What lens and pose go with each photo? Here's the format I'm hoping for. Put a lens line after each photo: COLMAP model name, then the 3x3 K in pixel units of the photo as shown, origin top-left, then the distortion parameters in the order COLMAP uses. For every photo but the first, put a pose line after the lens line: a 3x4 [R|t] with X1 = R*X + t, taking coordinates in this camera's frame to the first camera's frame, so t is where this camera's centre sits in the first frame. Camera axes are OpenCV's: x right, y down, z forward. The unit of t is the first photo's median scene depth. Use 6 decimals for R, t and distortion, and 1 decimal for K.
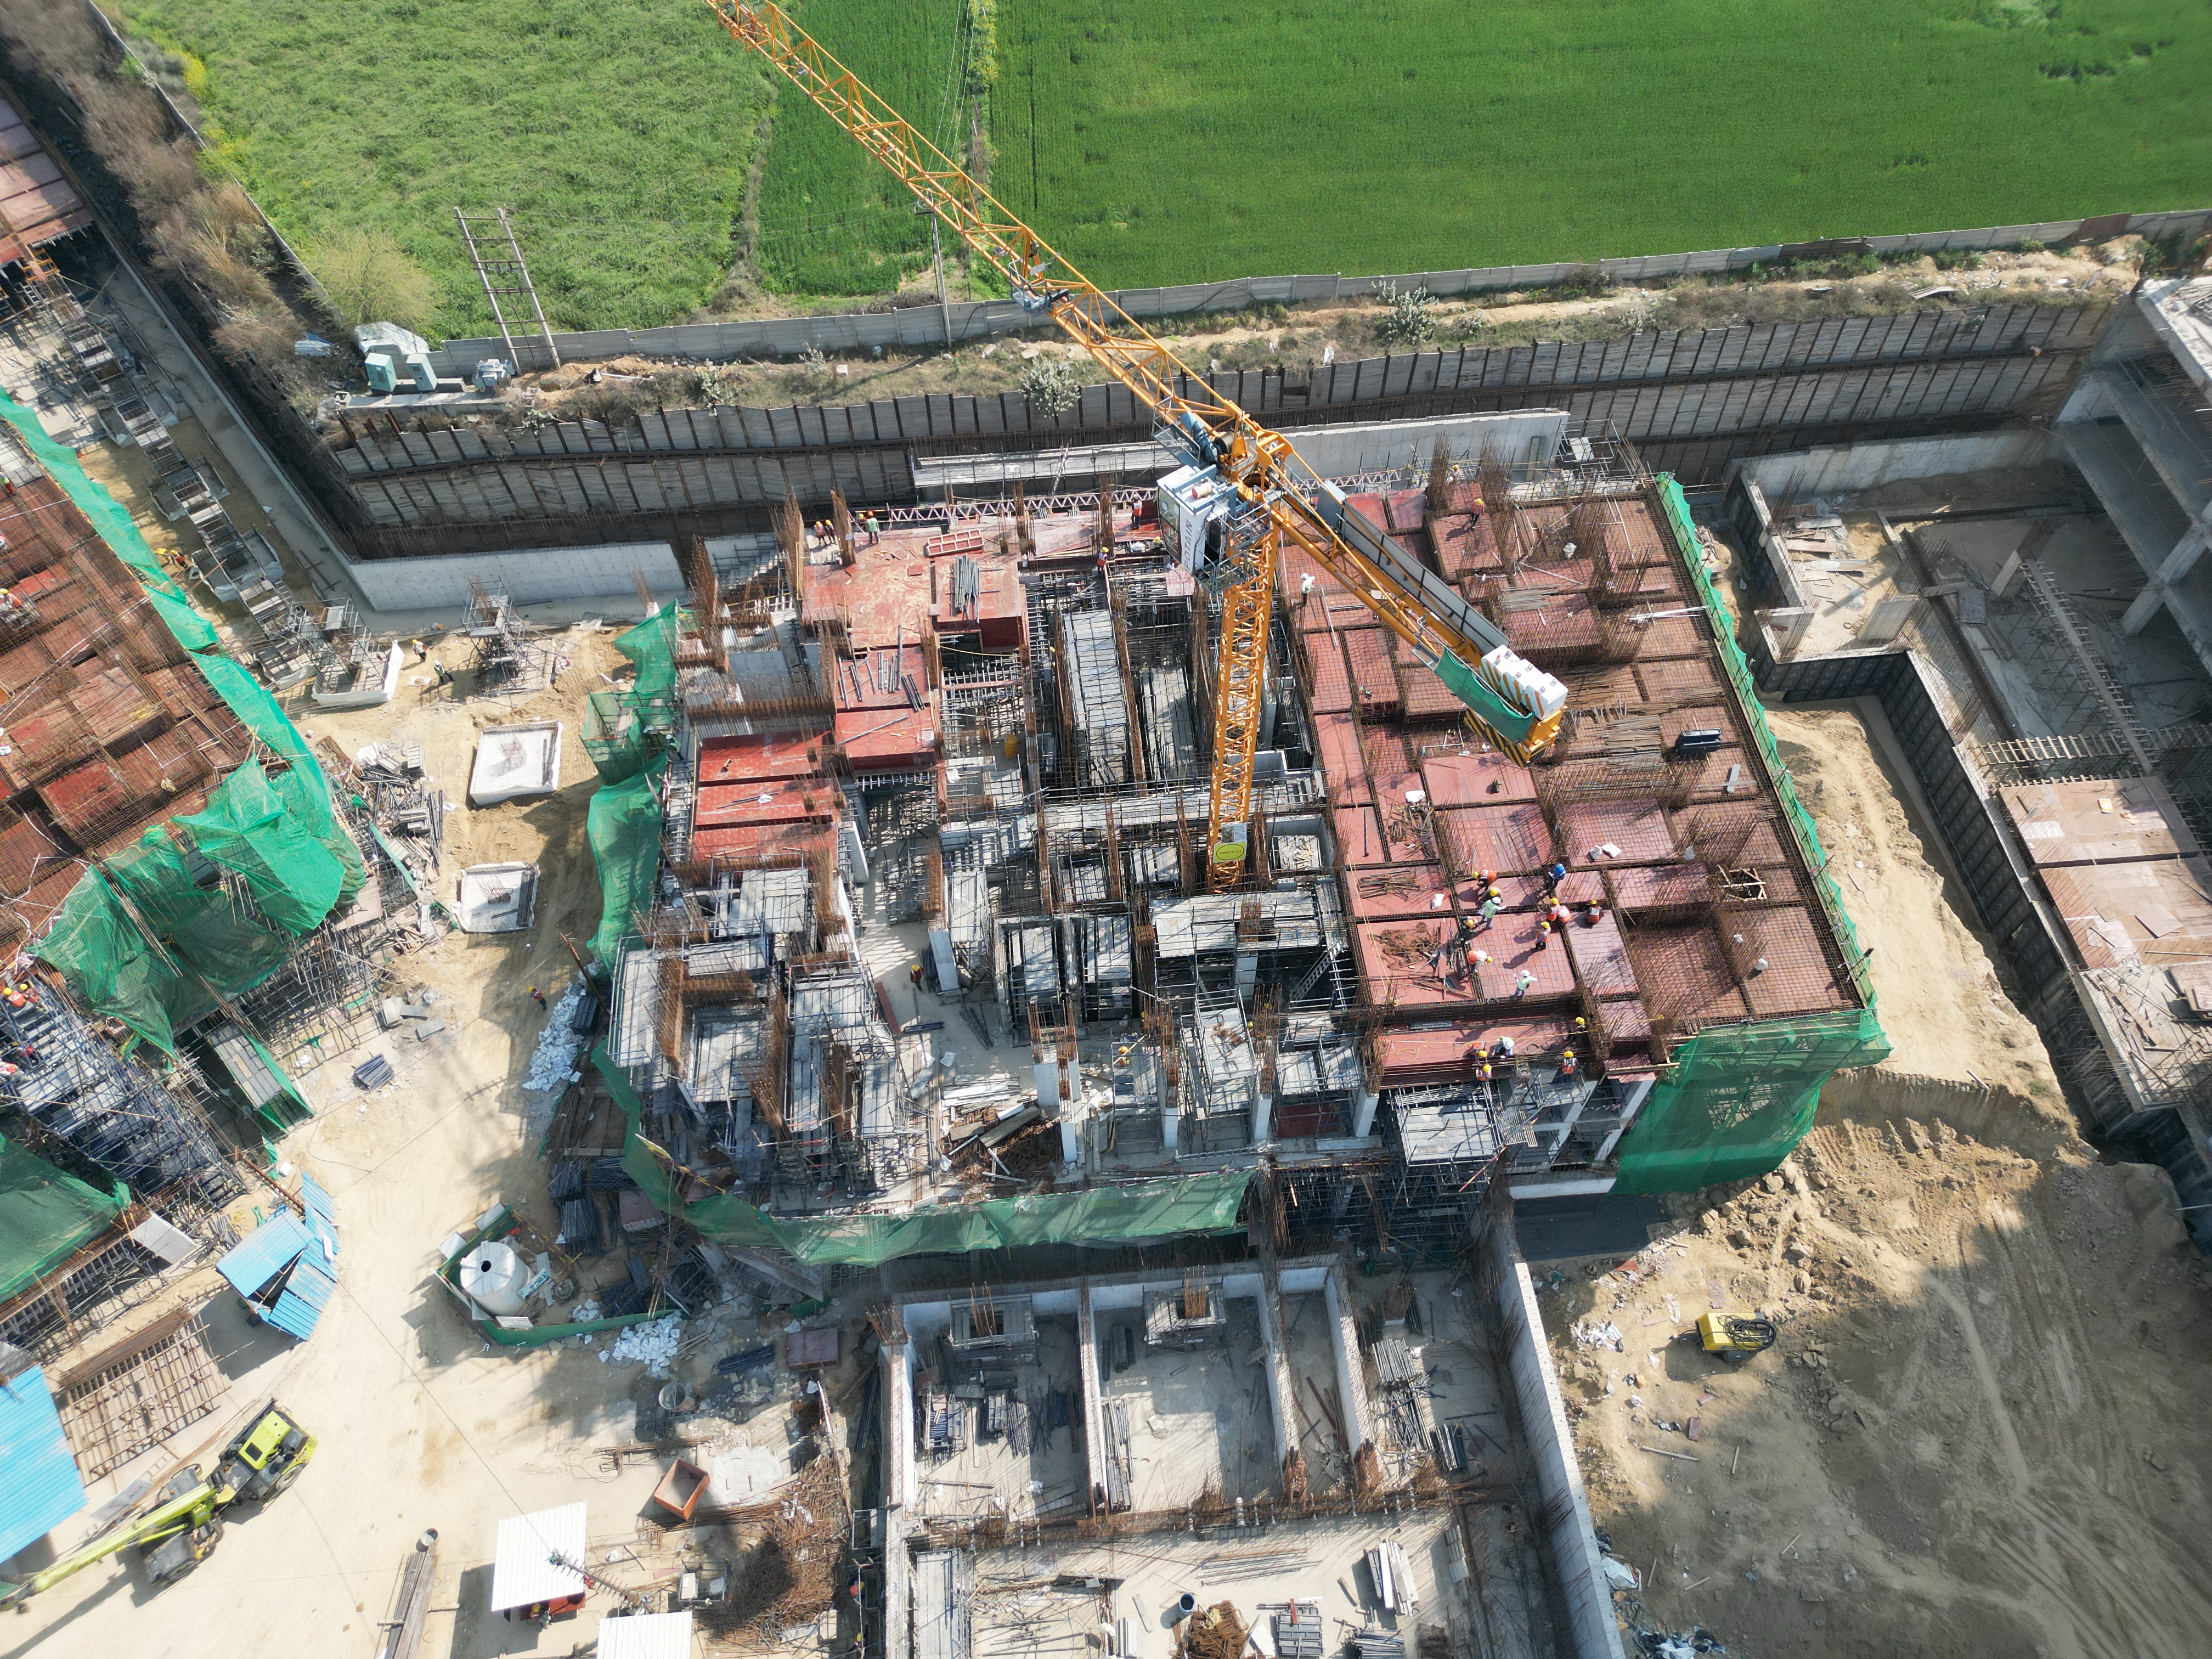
lens RADIAL K [[1529.4, 0, 1102.5], [0, 1529.4, 840.0], [0, 0, 1]] dist [0.047172, -0.039314]
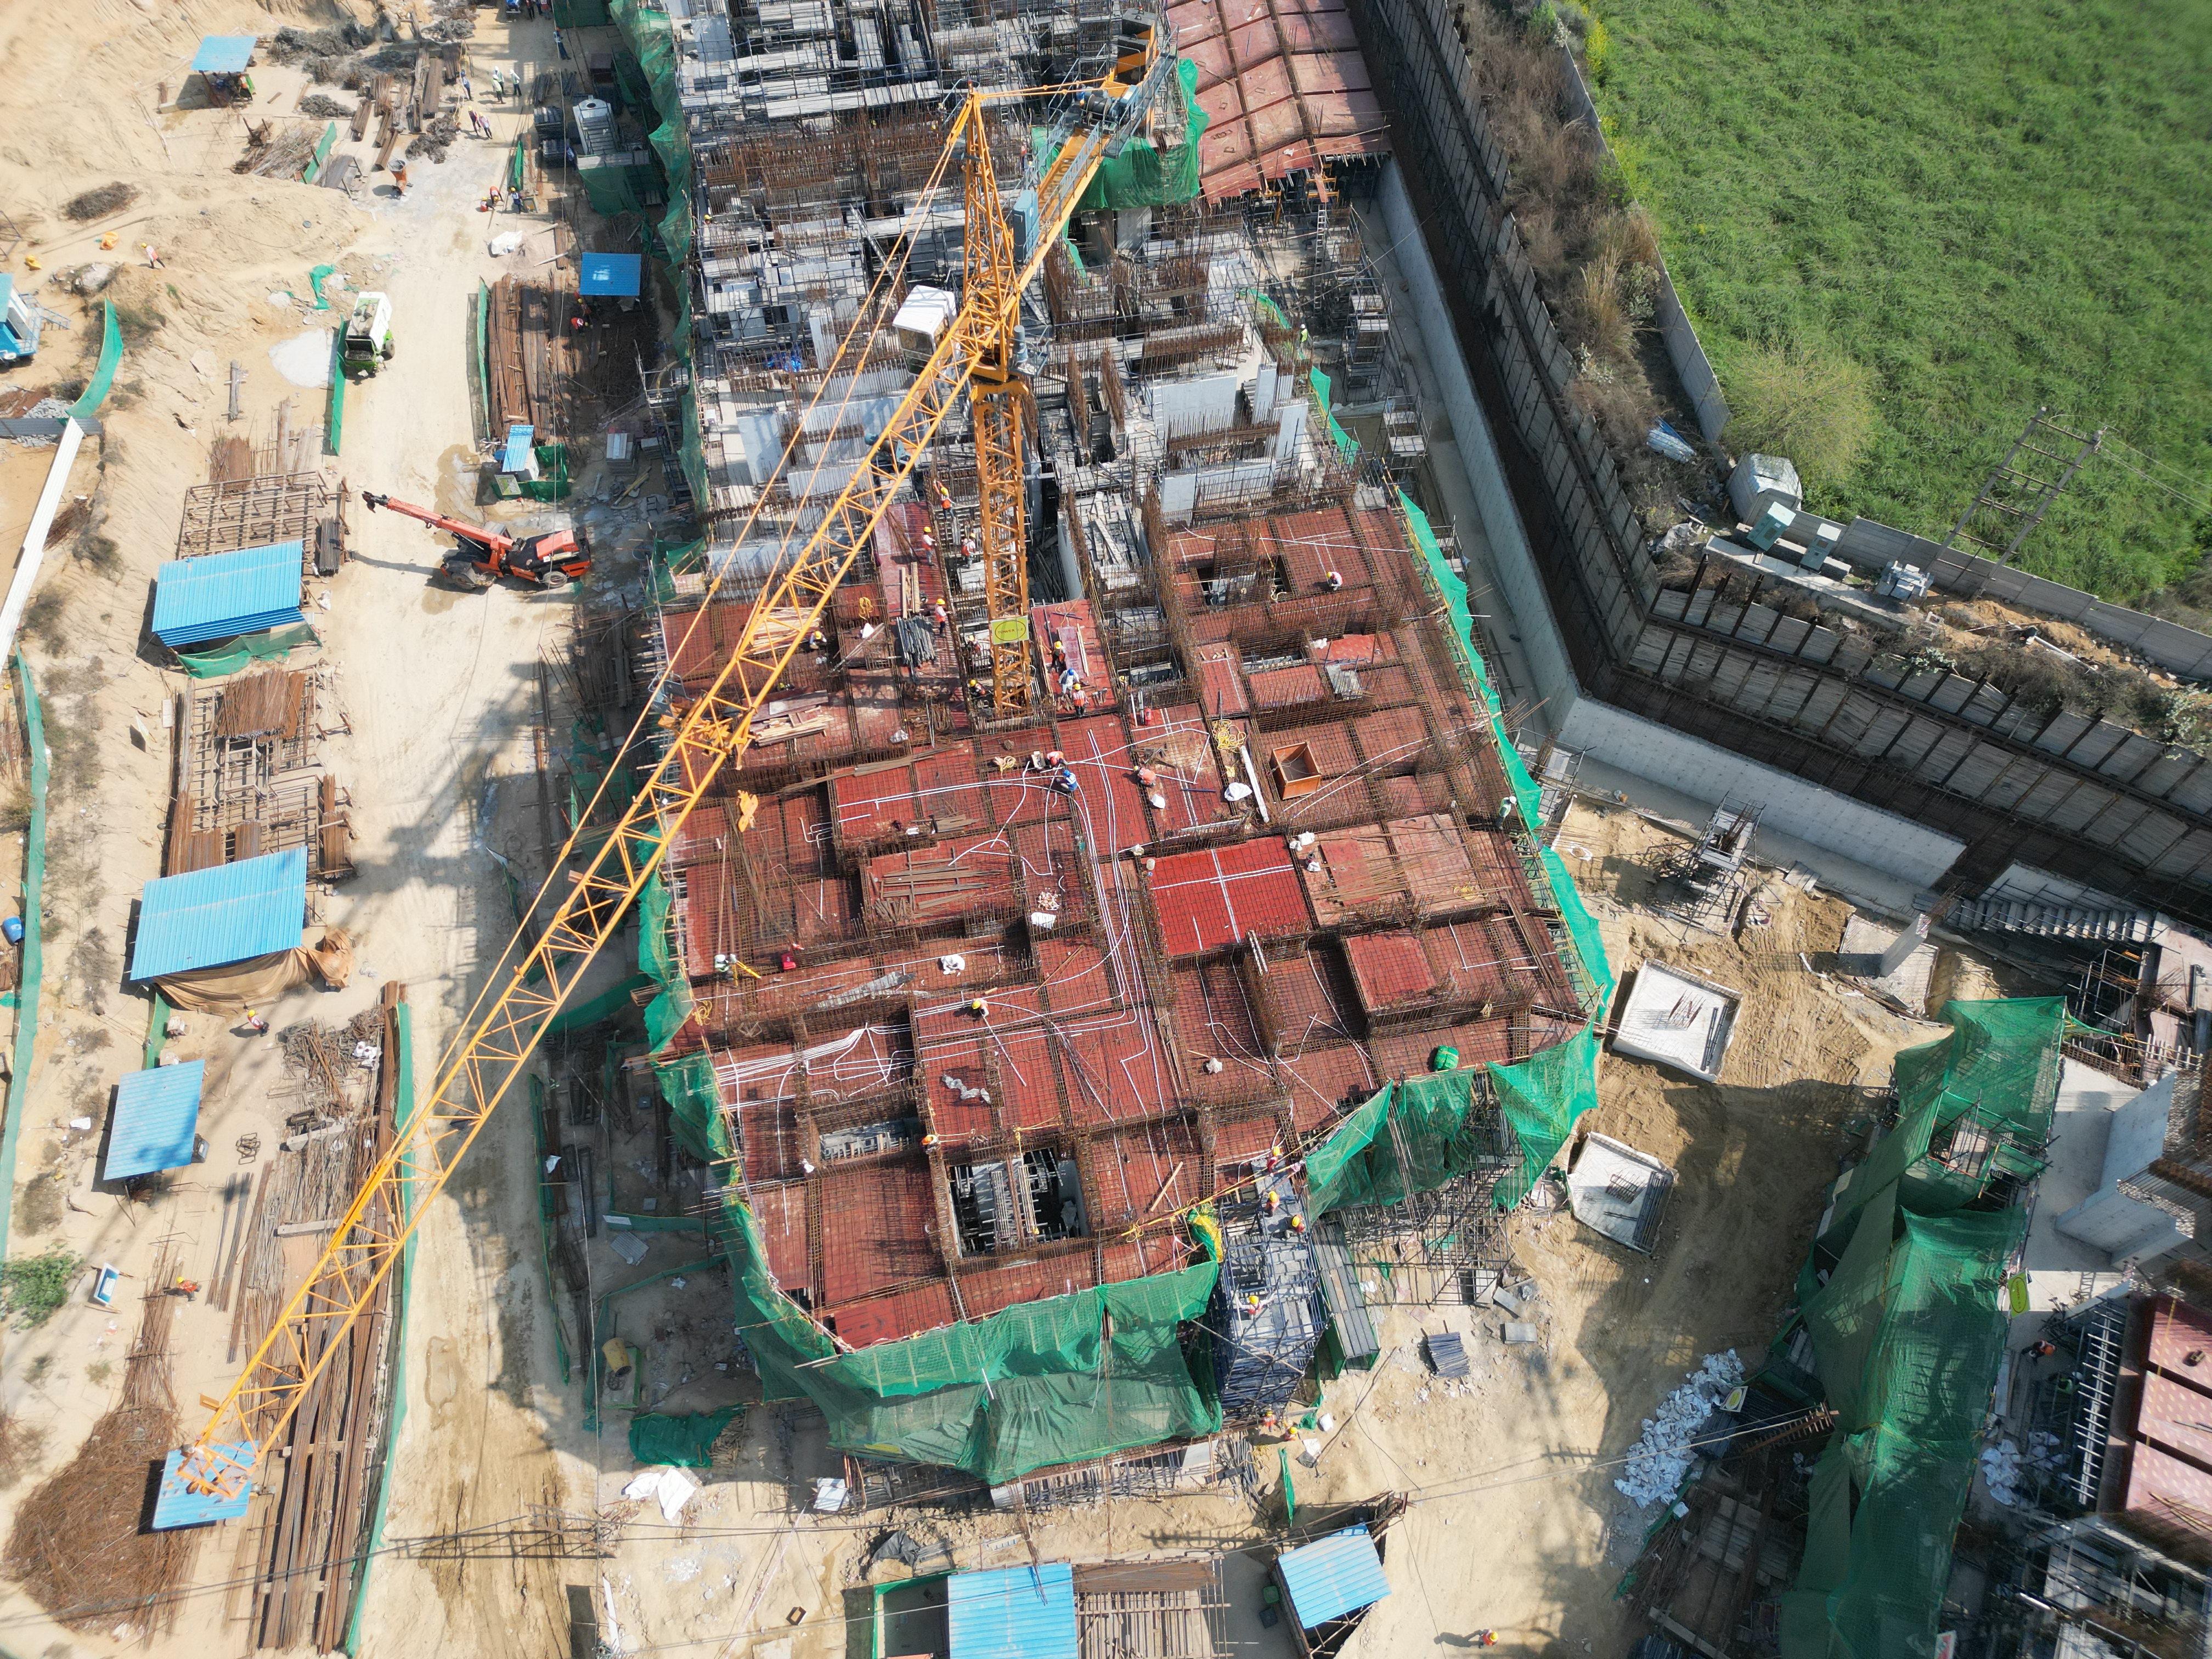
lens RADIAL K [[1529.4, 0, 1096.6], [0, 1529.4, 842.0], [0, 0, 1]] dist [0.047172, -0.039314]
pose [[0.843794, 0.468915, -0.261019, -0.564838], [-0.456042, 0.882900, 0.111865, -0.102027], [0.282909, 0.024645, 0.958830, 0.155562]]
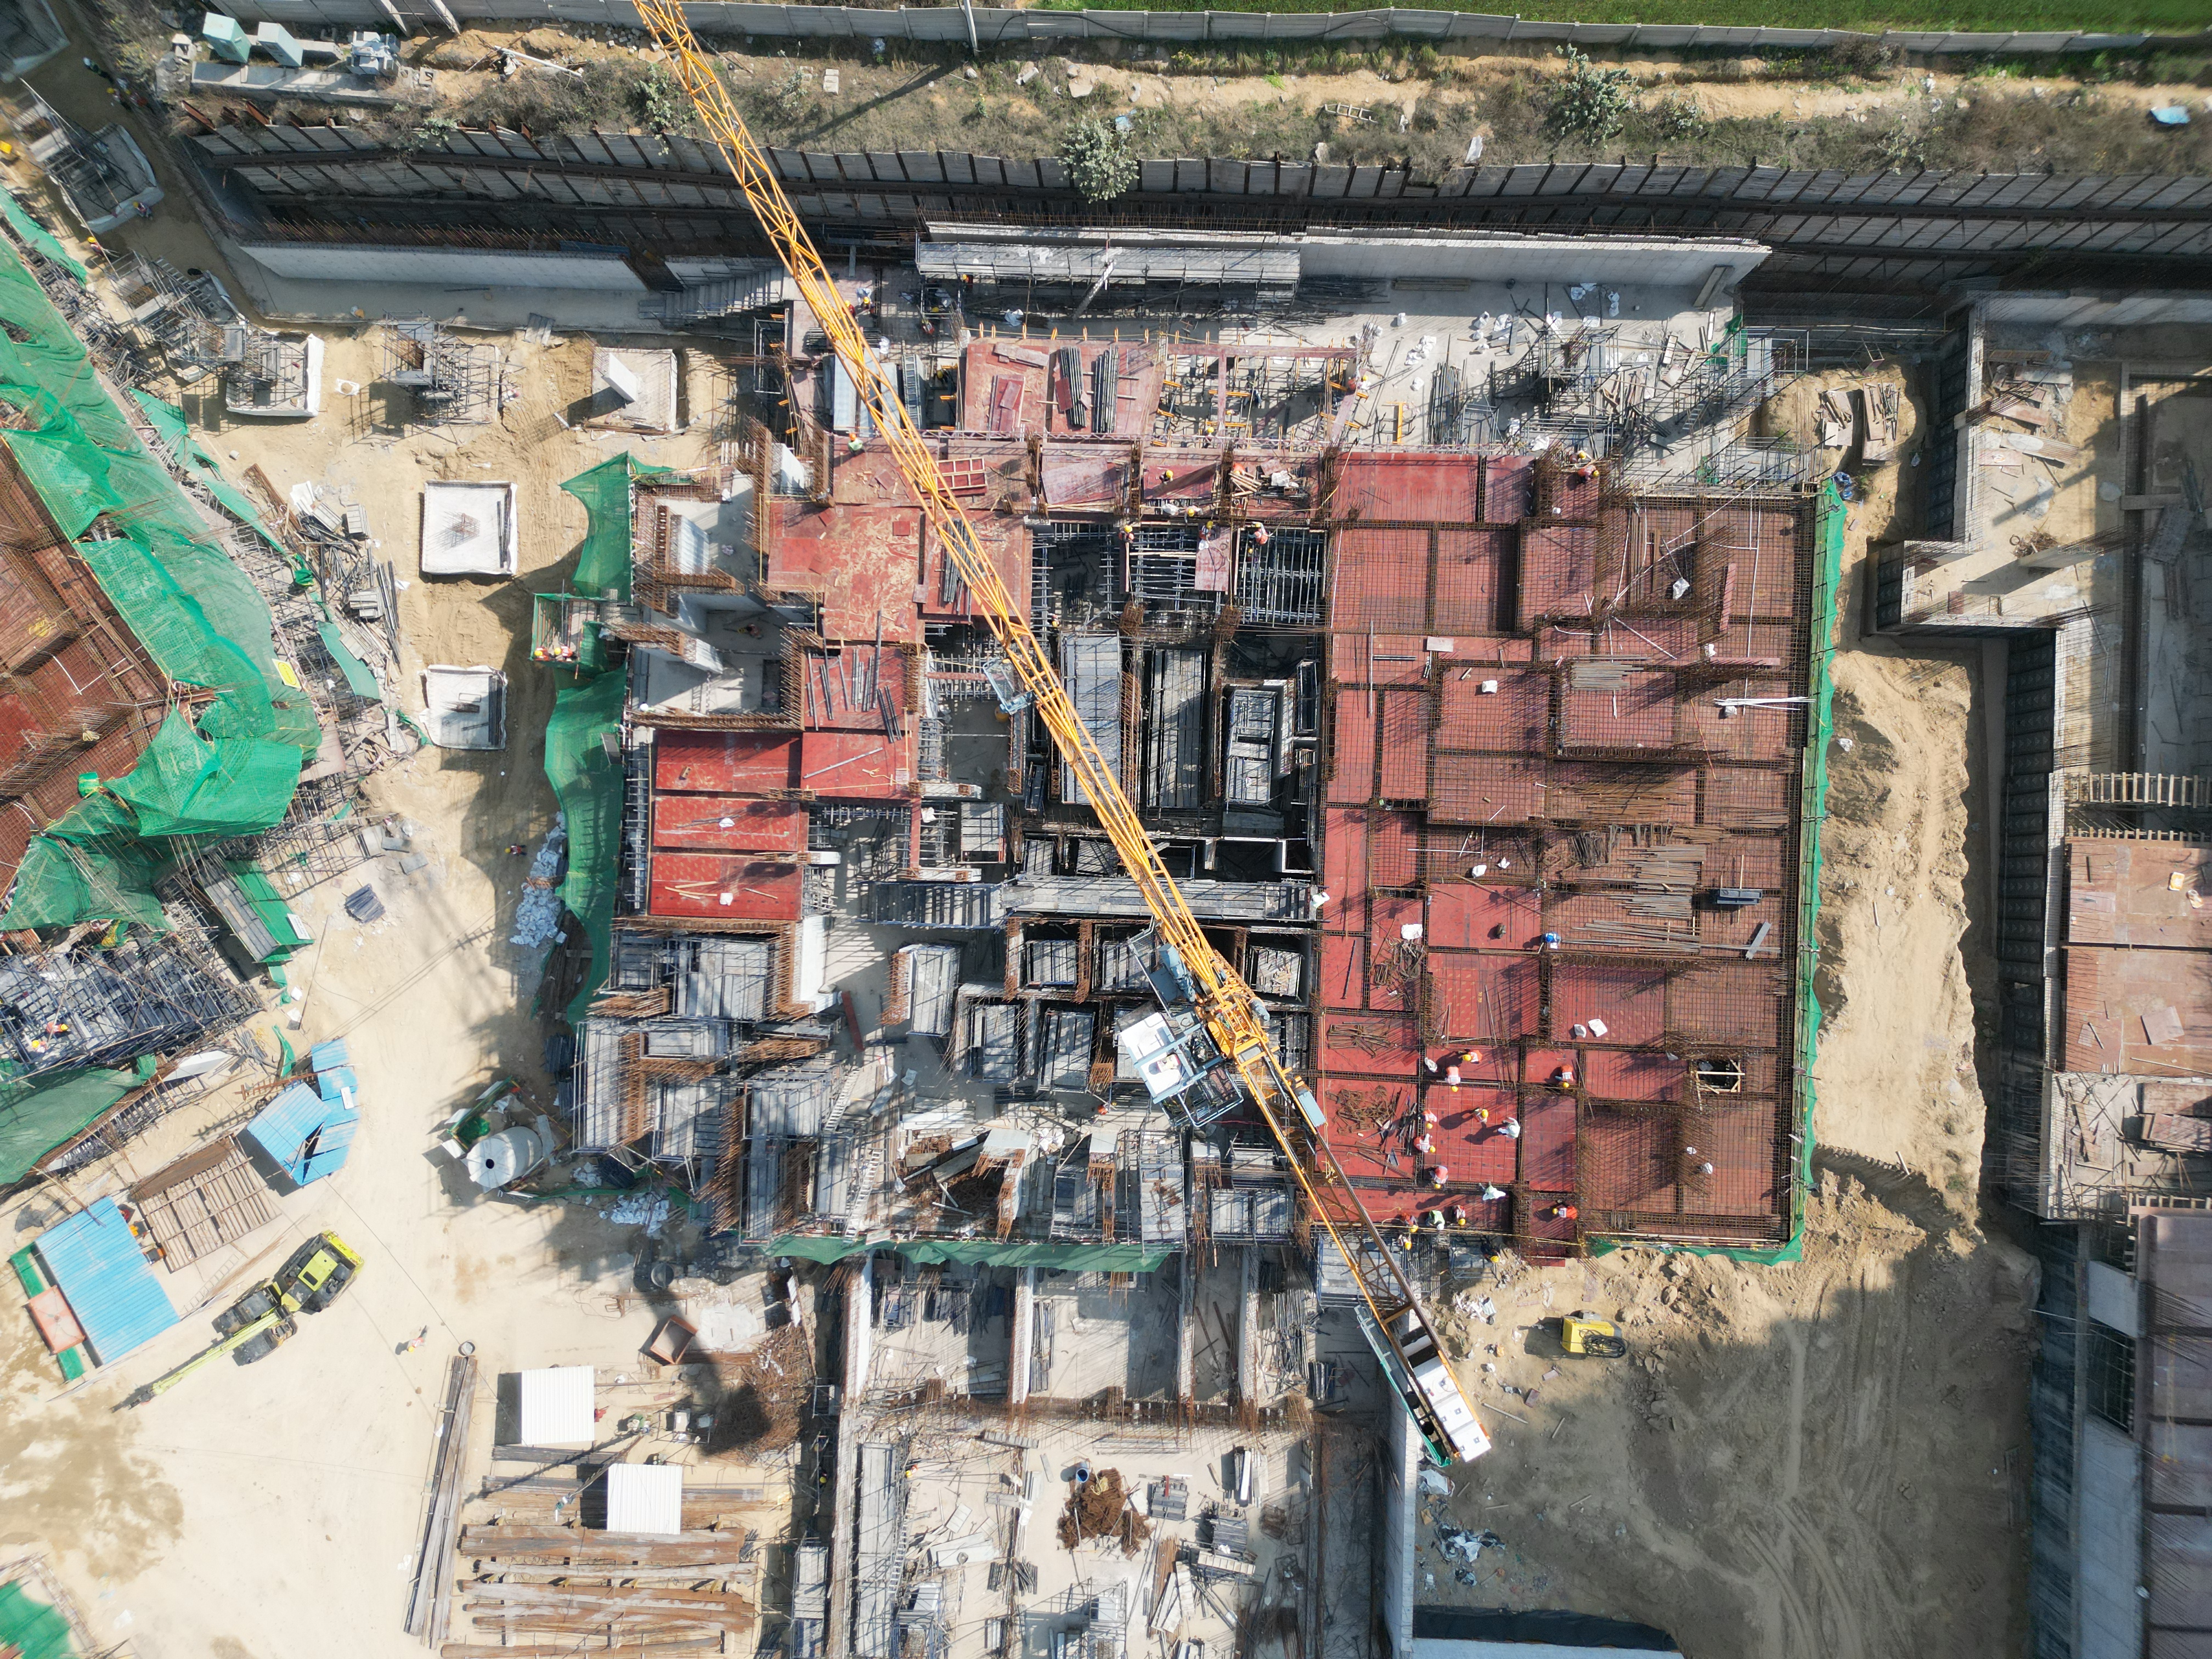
lens RADIAL K [[1529.4, 0, 1102.7], [0, 1529.4, 820.6], [0, 0, 1]] dist [0.047172, -0.039314]
pose [[0.992843, 0.119427, -0.000698, 0.007974], [-0.099421, 0.829735, 0.549232, -0.527554], [0.066173, -0.545232, 0.835670, 0.216980]]
